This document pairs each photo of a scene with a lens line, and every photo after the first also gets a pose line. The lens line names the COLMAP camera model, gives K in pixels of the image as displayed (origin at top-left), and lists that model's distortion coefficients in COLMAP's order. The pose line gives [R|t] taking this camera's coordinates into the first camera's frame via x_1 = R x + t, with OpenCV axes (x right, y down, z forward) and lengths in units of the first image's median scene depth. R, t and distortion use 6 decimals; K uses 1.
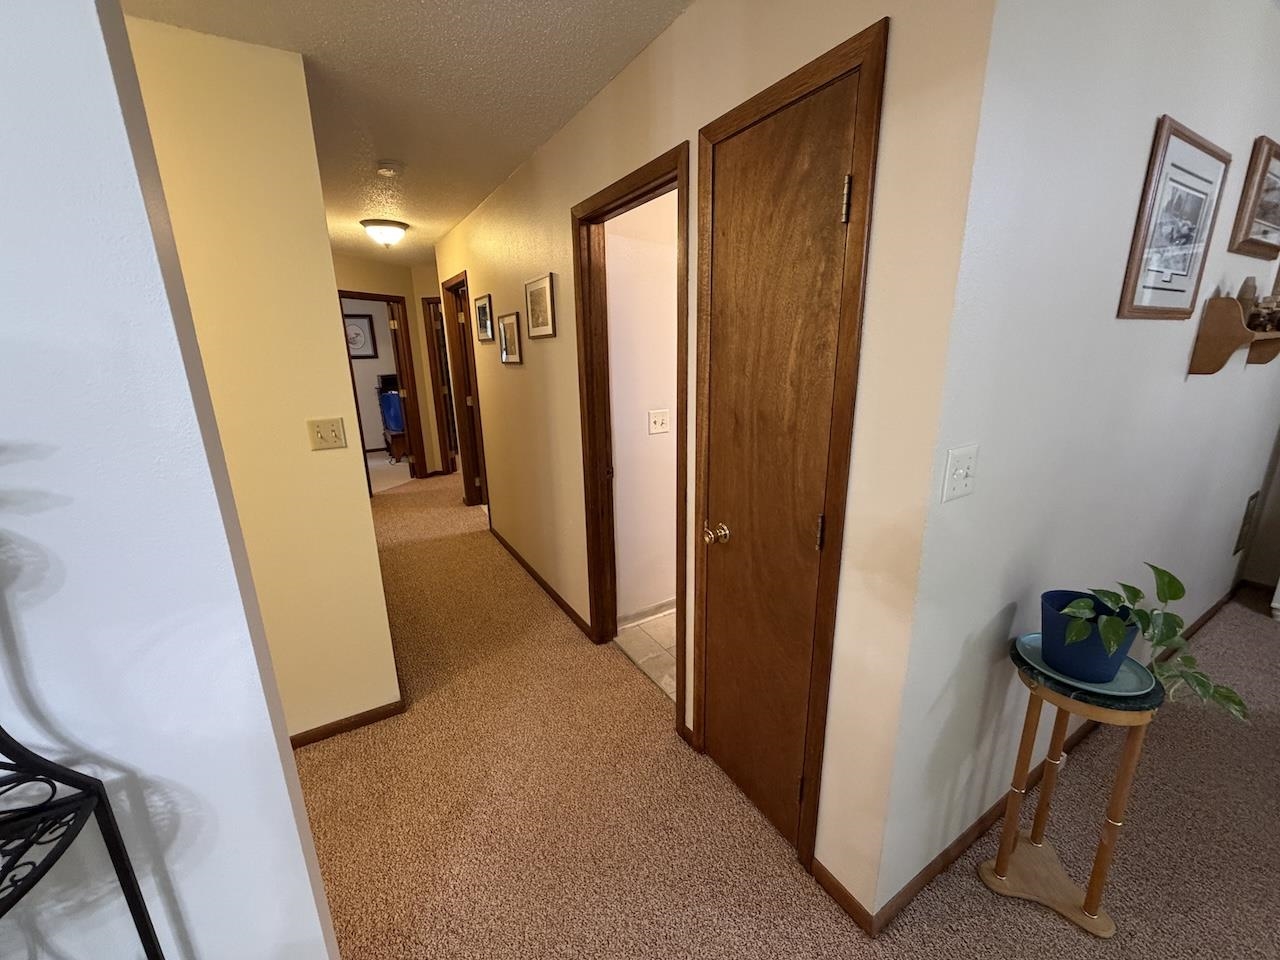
lens RADIAL K [[514.5, 0, 640.0], [0, 514.5, 480.0], [0, 0, 1]] dist [-0.002076, -0.000361]
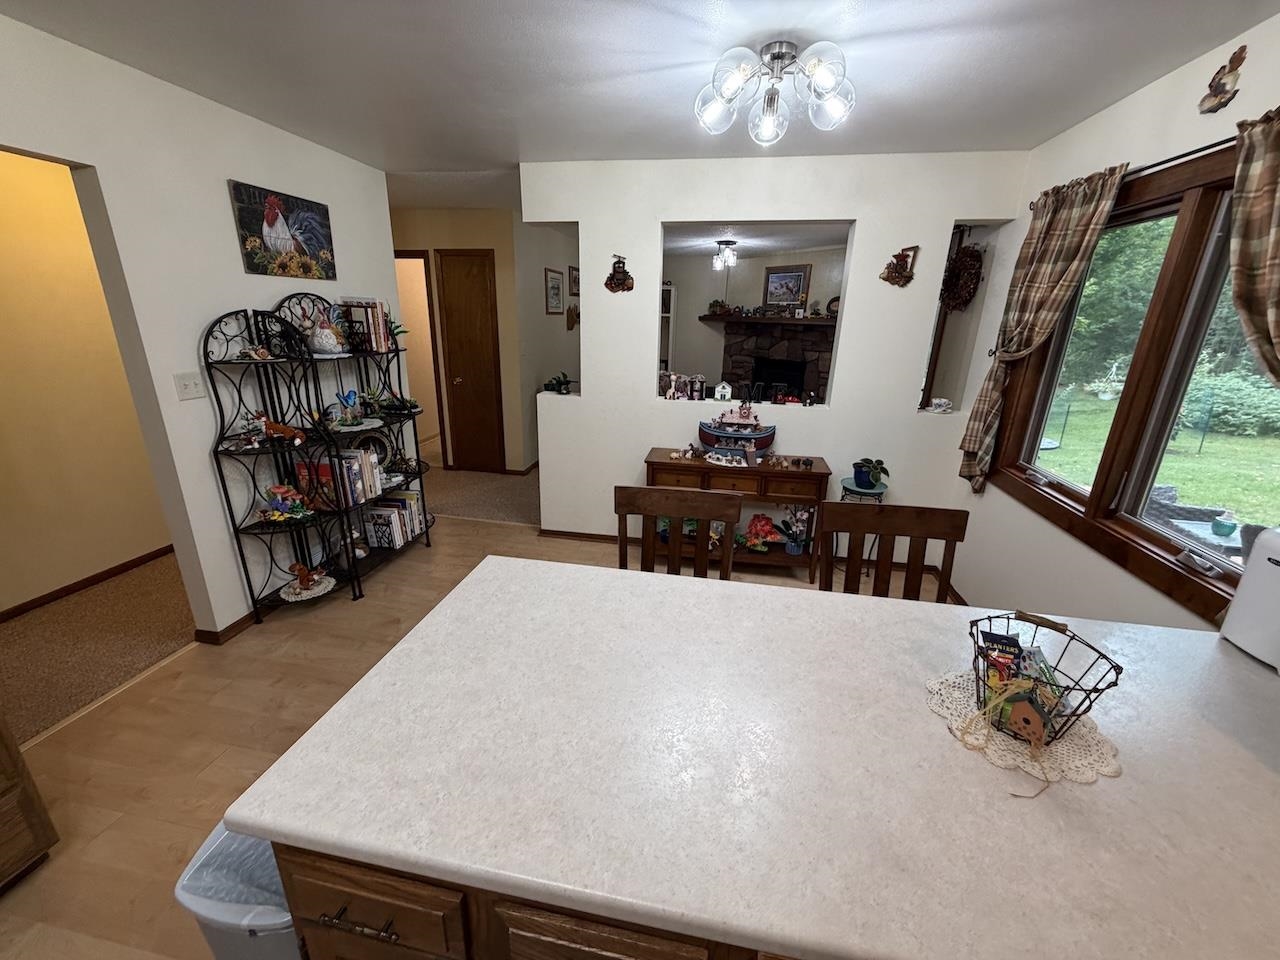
lens RADIAL K [[514.5, 0, 640.0], [0, 514.5, 480.0], [0, 0, 1]] dist [-0.002076, -0.000361]
pose [[0.659863, -0.197577, 0.724944, -1.716911], [0.160812, 0.979589, 0.120603, 0.569093], [-0.733976, 0.036998, 0.678167, -2.161158]]
